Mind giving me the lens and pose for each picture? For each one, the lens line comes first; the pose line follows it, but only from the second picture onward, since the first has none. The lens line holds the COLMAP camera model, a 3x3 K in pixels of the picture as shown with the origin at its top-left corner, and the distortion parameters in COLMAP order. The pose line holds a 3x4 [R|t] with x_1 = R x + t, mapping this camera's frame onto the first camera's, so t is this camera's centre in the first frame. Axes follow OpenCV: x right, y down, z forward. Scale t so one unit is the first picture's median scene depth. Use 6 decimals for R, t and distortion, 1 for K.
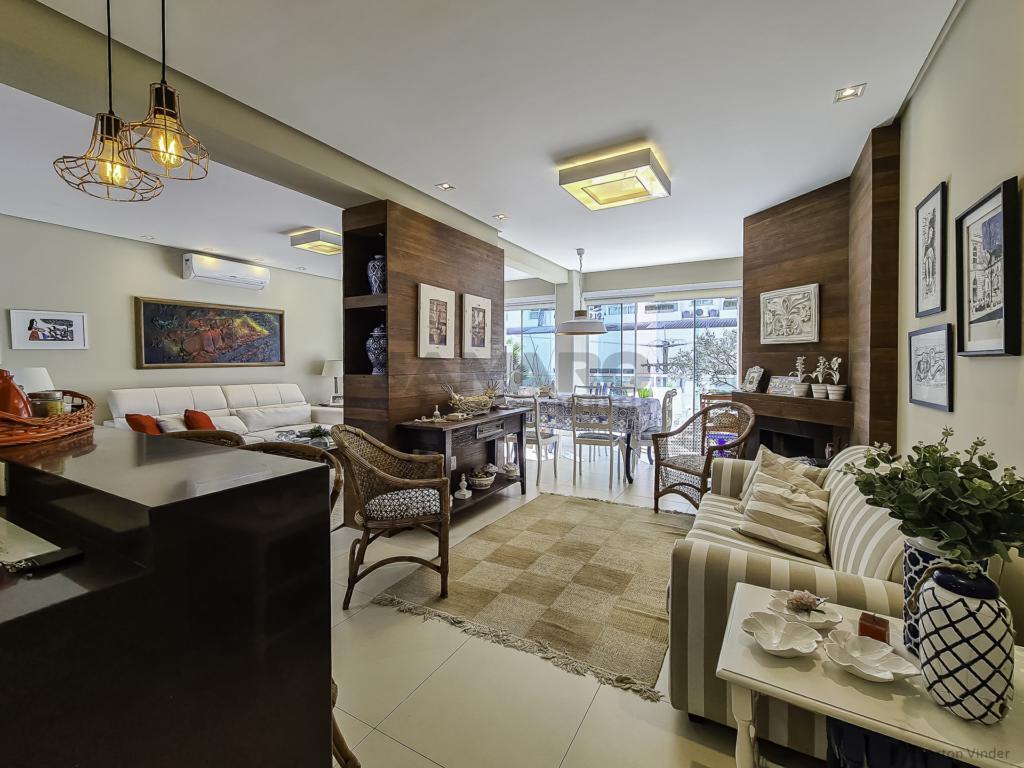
lens RADIAL K [[445.3, 0, 513.5], [0, 445.3, 369.6], [0, 0, 1]] dist [-0.000869, -0.000119]
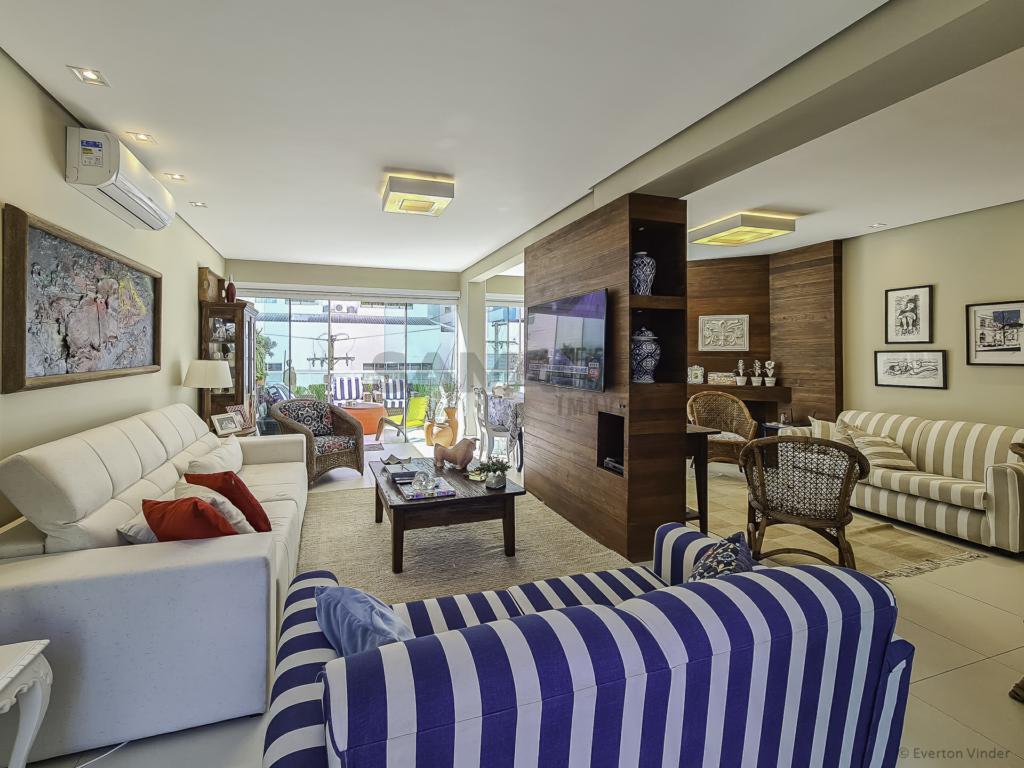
lens RADIAL K [[446.4, 0, 465.9], [0, 446.4, 357.8], [0, 0, 1]] dist [-0.001899, -0.000412]
pose [[0.688366, -0.001454, 0.725362, -0.737712], [0.007590, 0.999958, -0.005199, -0.022972], [-0.725324, 0.009084, 0.688348, 0.387965]]
